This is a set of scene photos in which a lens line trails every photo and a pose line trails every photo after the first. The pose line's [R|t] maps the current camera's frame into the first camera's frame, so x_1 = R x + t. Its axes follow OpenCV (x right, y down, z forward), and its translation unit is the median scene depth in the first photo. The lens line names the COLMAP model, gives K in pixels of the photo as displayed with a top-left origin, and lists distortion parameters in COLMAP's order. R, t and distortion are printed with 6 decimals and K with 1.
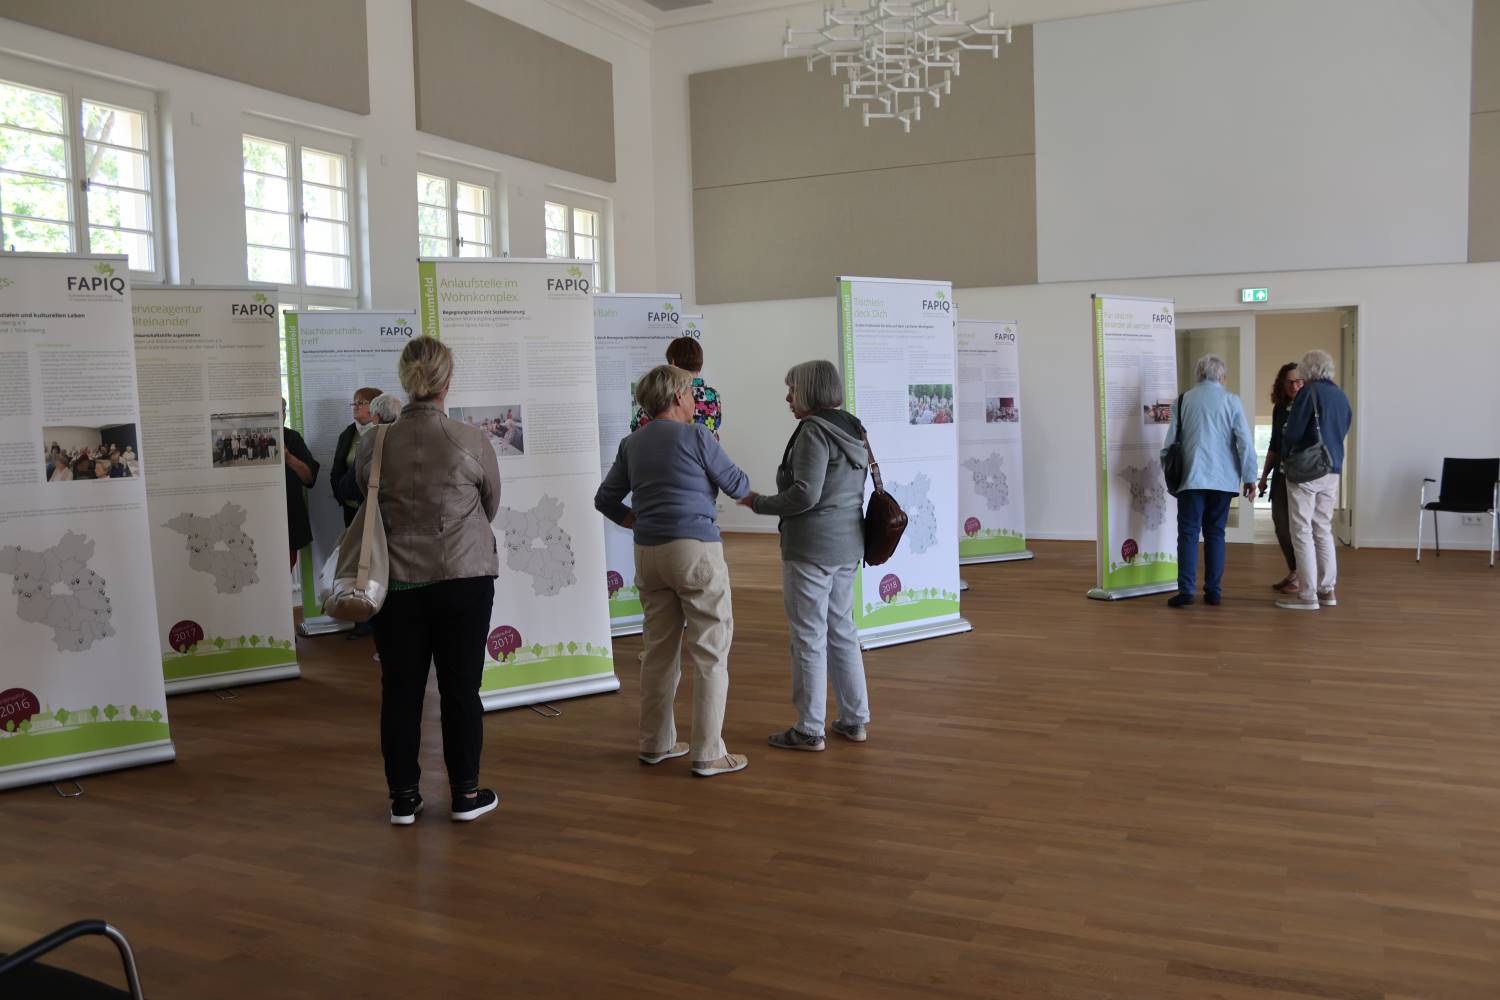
lens RADIAL K [[1252.9, 0, 749.5], [0, 1252.9, 496.0], [0, 0, 1]] dist [-0.011002, 0.005358]
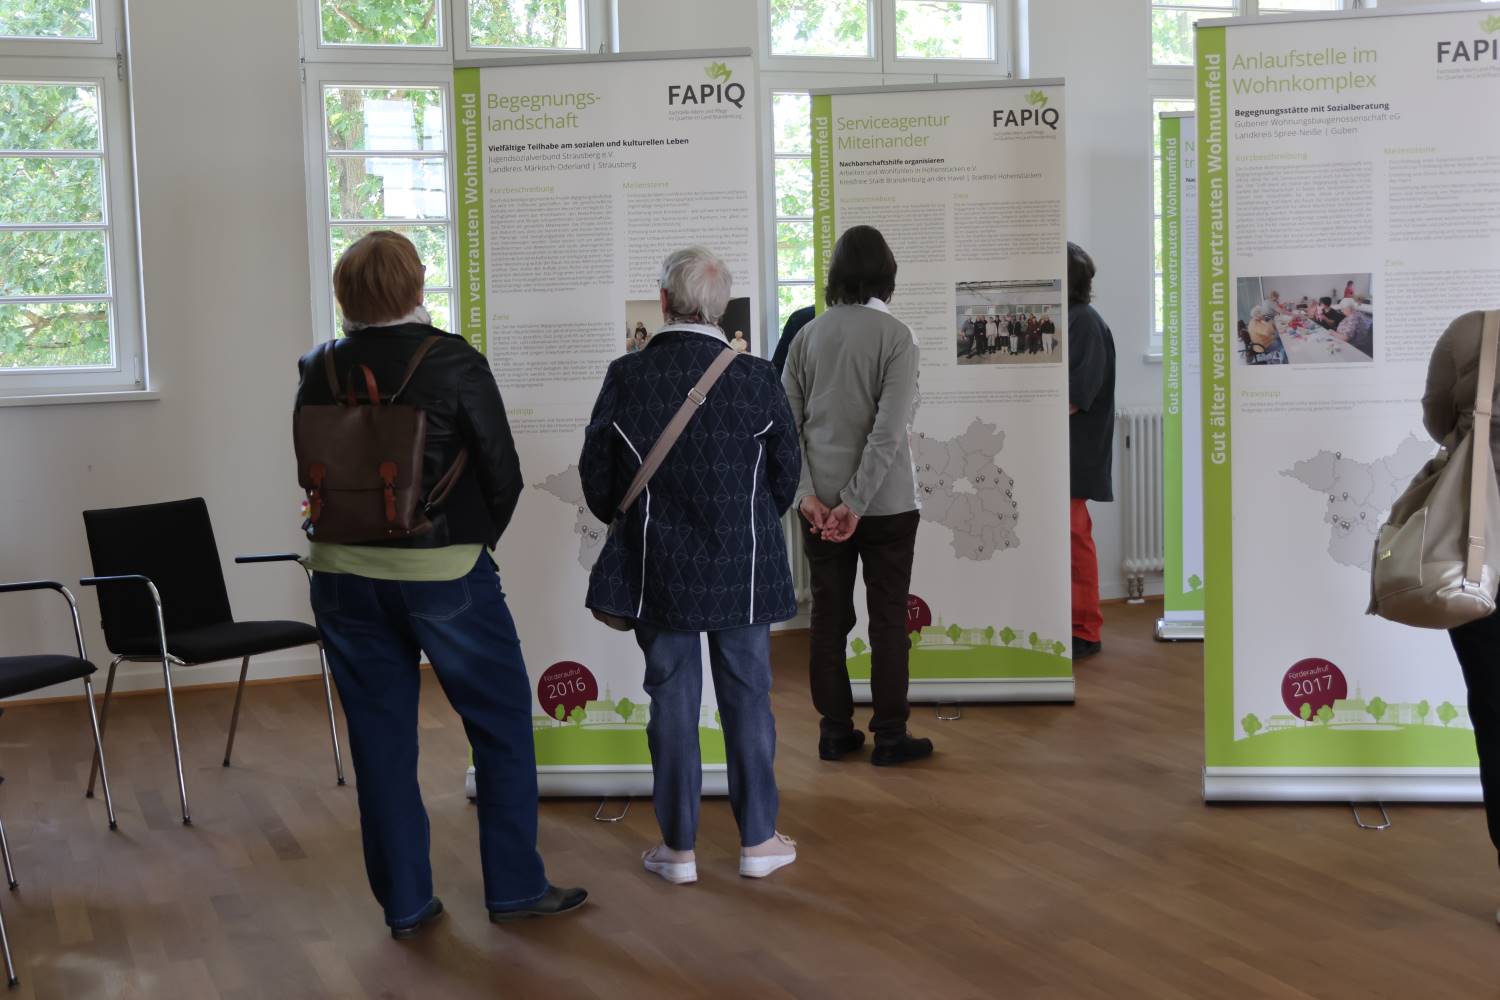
lens RADIAL K [[2102.8, 0, 750.3], [0, 2102.8, 500.8], [0, 0, 1]] dist [0.043955, 0.000000]
pose [[0.787354, 0.074501, -0.611983, 0.184338], [-0.048748, 0.997087, 0.058665, -0.012566], [0.614571, -0.016357, 0.788692, 0.077828]]
